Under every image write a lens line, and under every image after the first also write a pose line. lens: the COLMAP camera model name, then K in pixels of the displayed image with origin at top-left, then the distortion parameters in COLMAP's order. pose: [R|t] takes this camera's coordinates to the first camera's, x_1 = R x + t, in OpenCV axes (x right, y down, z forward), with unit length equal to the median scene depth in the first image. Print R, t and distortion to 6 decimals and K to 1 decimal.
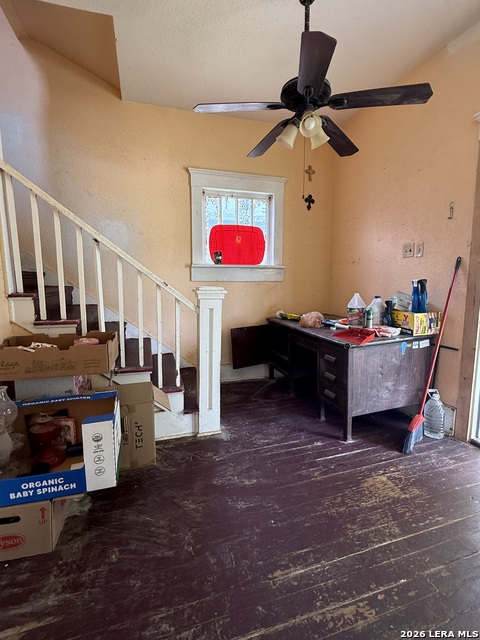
lens RADIAL K [[314.6, 0, 241.0], [0, 314.6, 320.0], [0, 0, 1]] dist [-0.003243, 0.001364]
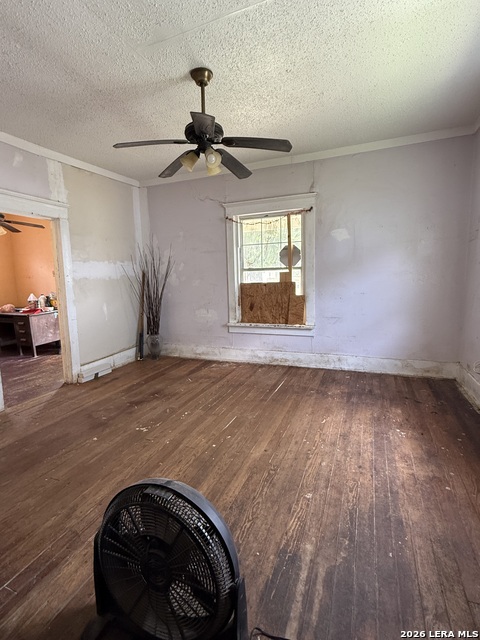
lens RADIAL K [[314.6, 0, 238.0], [0, 314.6, 317.1], [0, 0, 1]] dist [-0.003243, 0.001364]
pose [[0.636979, -0.107890, 0.763294, -0.431619], [0.118000, 0.992135, 0.041764, 0.169007], [-0.761797, 0.063466, 0.644700, -1.613212]]
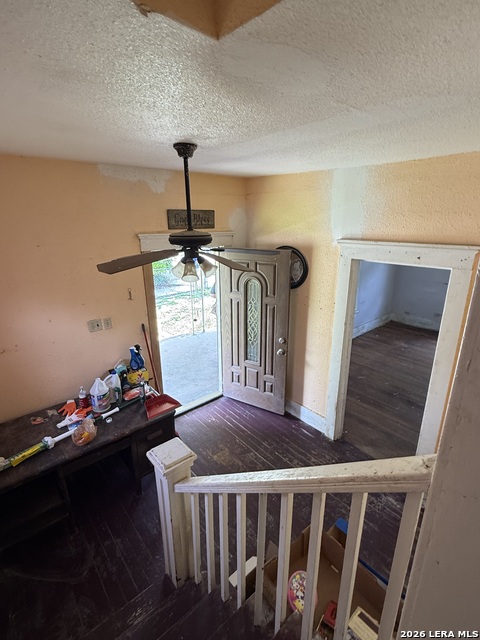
lens RADIAL K [[314.6, 0, 239.7], [0, 314.6, 317.7], [0, 0, 1]] dist [-0.003243, 0.001364]
pose [[-0.400448, -0.269805, 0.875698, -0.729152], [0.127981, 0.929833, 0.345008, -0.633847], [-0.907338, 0.250231, -0.337820, 1.005227]]
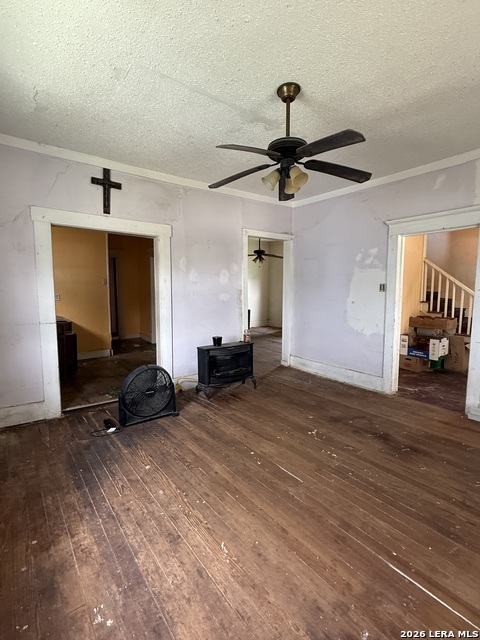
lens RADIAL K [[314.6, 0, 243.6], [0, 314.6, 318.9], [0, 0, 1]] dist [-0.003243, 0.001364]
pose [[0.348733, 0.098699, -0.932011, 1.217121], [-0.118539, 0.991098, 0.060602, 0.083161], [0.929695, 0.089346, 0.357328, -1.340482]]
